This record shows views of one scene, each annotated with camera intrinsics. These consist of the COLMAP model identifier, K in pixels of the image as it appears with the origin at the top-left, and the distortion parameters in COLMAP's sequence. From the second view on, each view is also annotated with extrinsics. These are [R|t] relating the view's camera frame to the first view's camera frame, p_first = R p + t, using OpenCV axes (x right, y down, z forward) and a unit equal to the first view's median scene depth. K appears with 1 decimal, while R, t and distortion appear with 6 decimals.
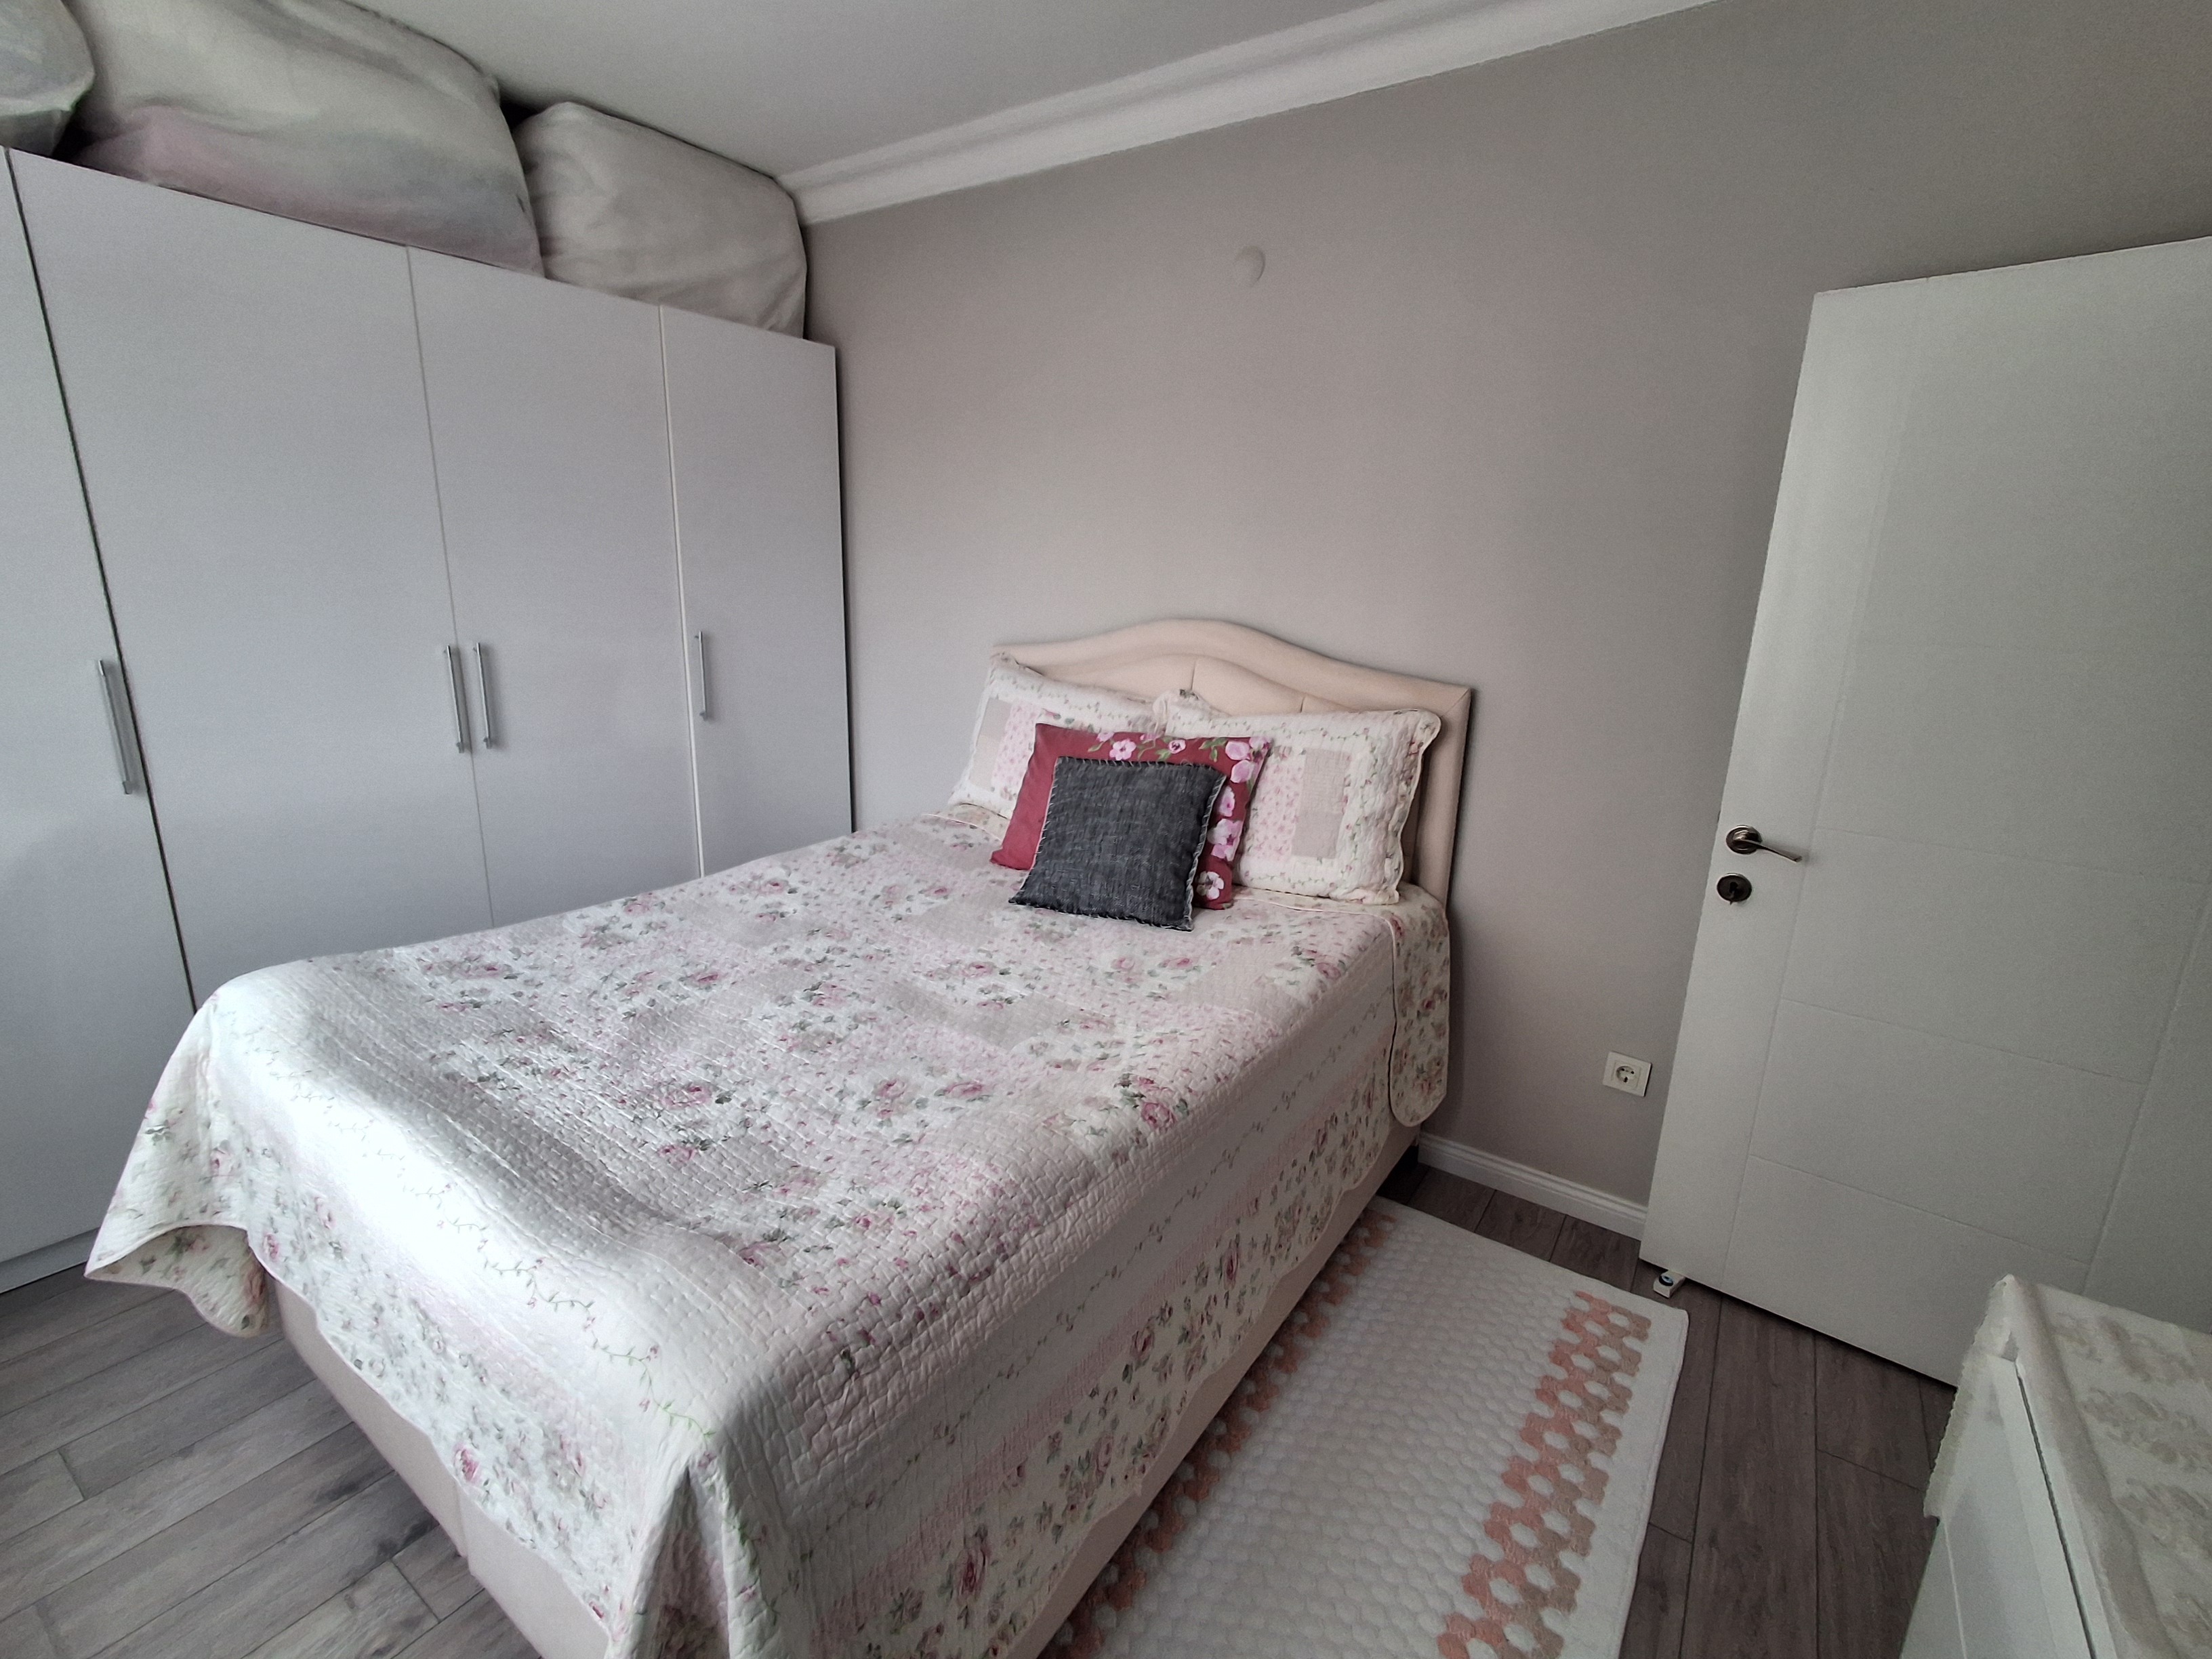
lens RADIAL K [[1014.5, 0, 1100.3], [0, 1014.5, 832.7], [0, 0, 1]] dist [-0.004290, -0.000618]
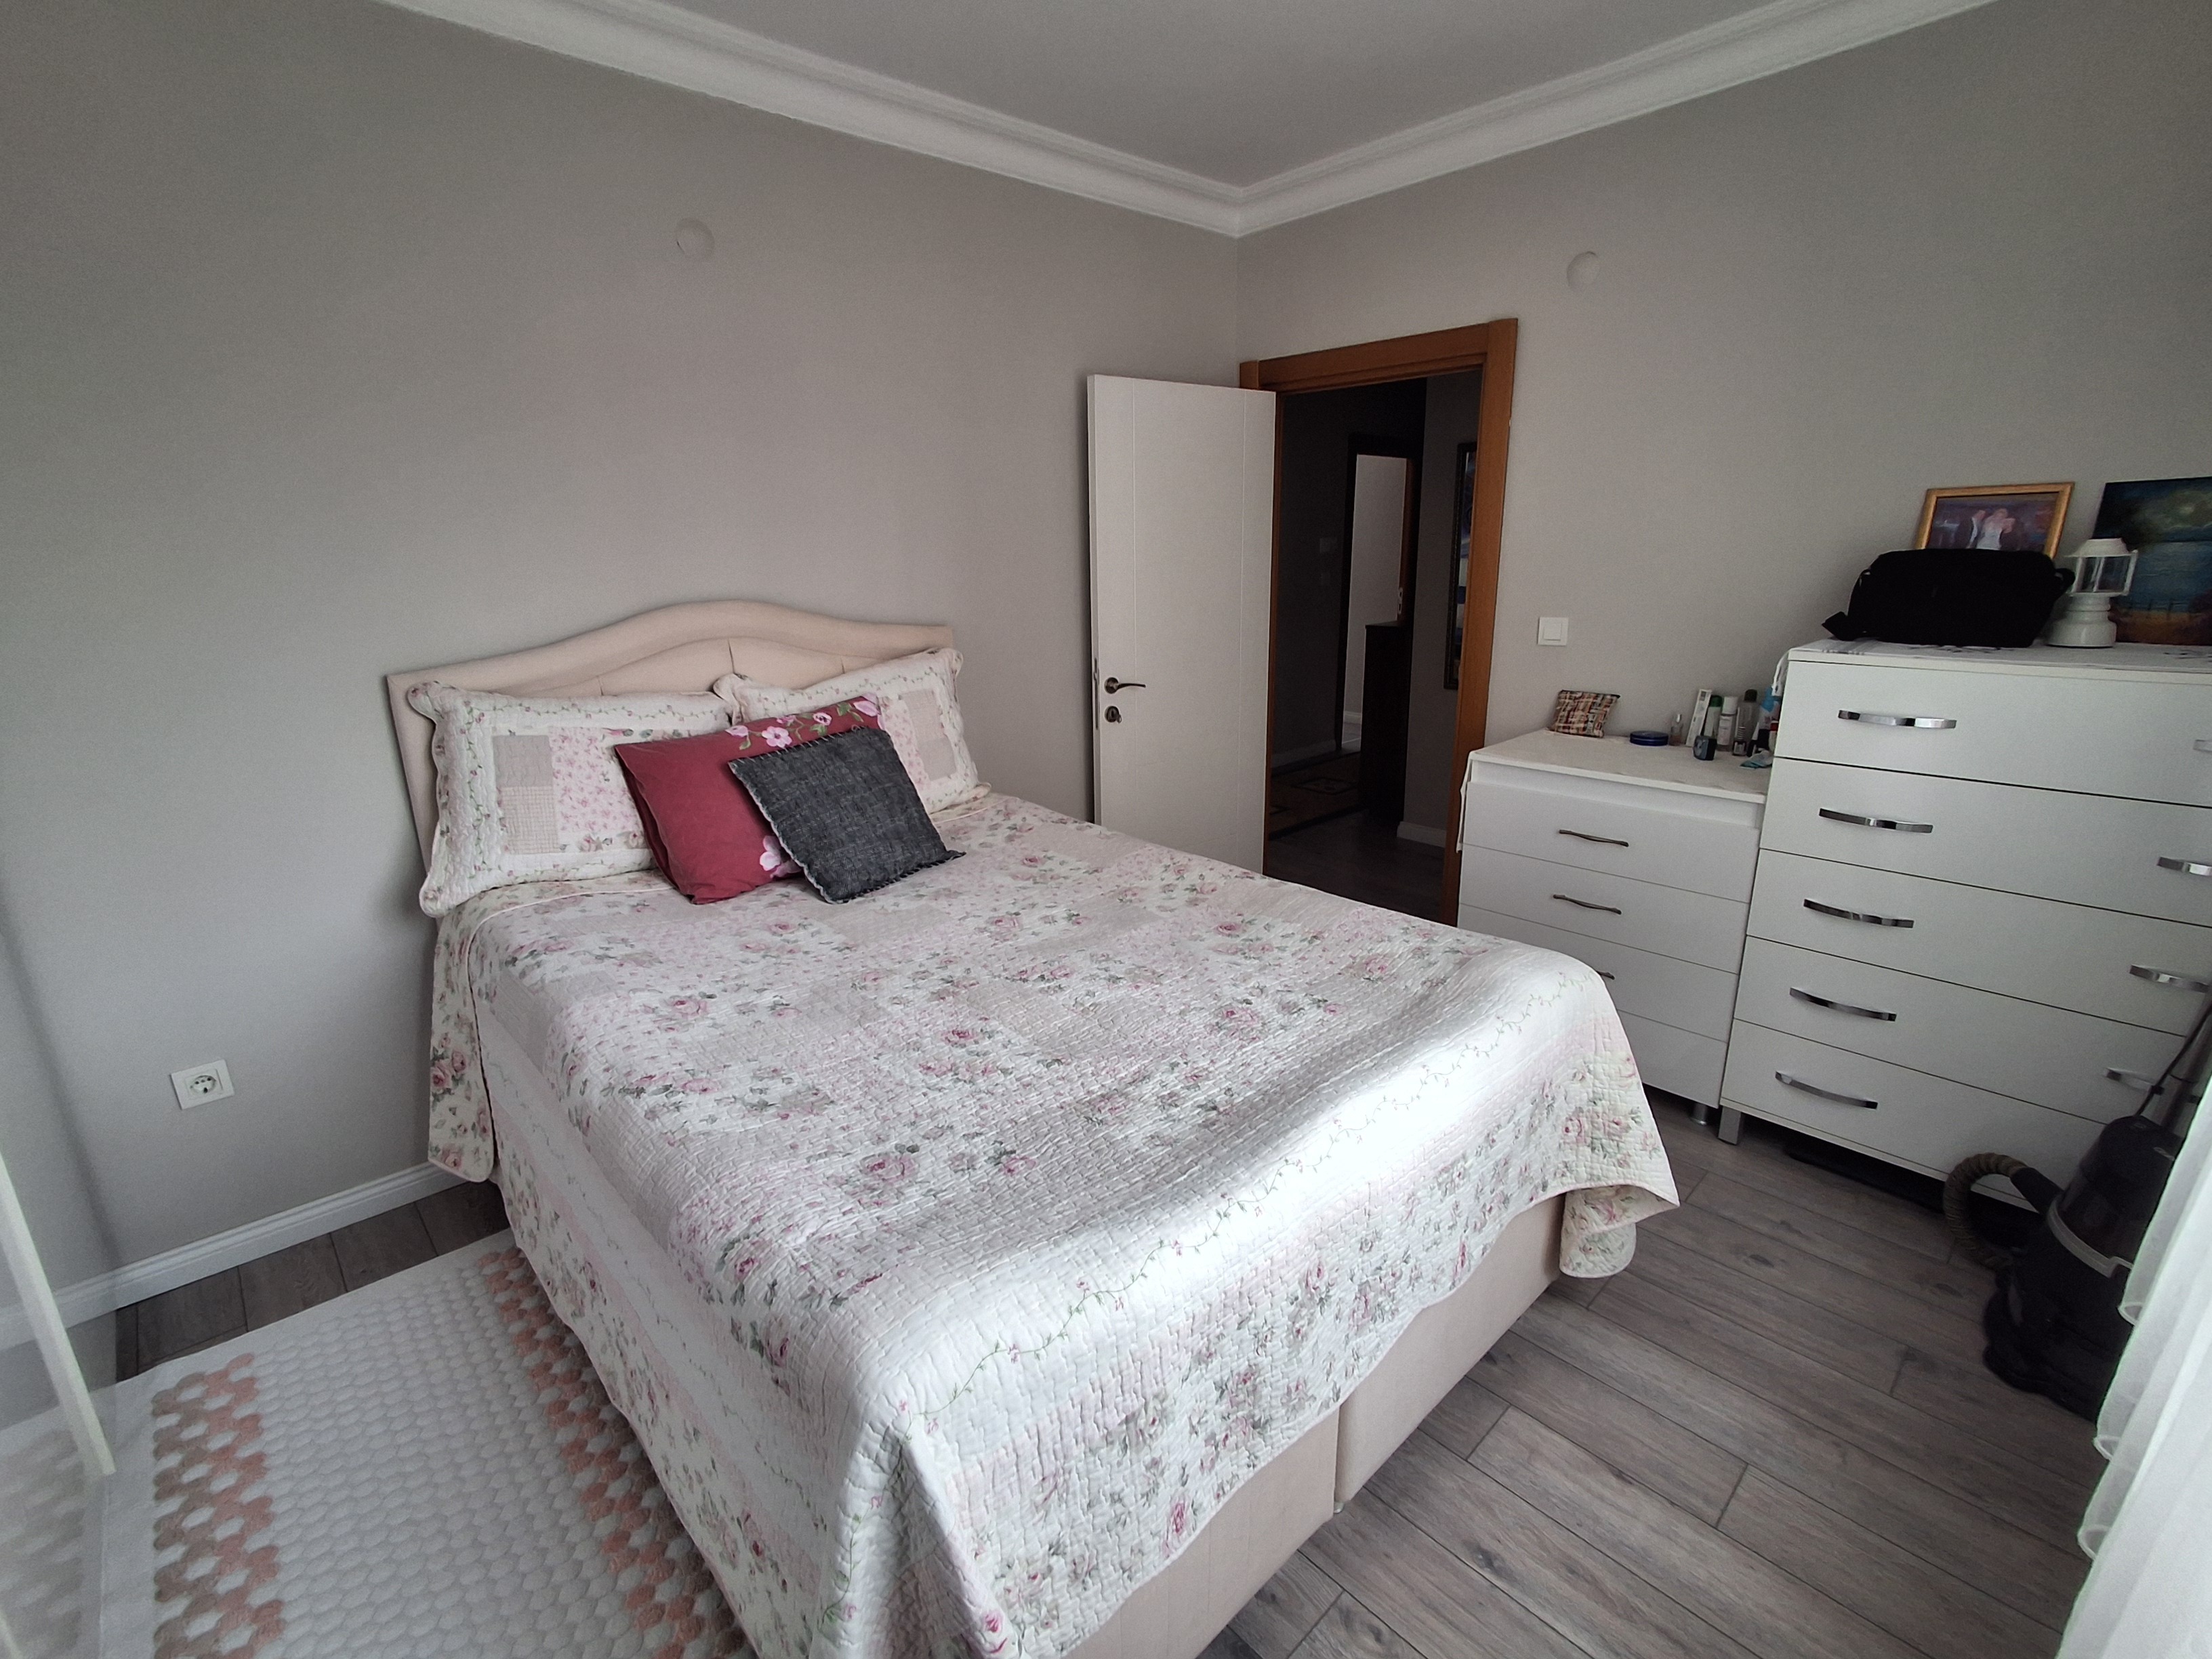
lens RADIAL K [[1000.3, 0, 1098.3], [0, 1000.3, 818.1], [0, 0, 1]] dist [-0.006004, -0.000528]
pose [[0.213980, -0.293226, 0.931789, -1.019694], [0.276932, 0.932958, 0.229997, -0.177617], [-0.936761, 0.208828, 0.280838, 0.566808]]
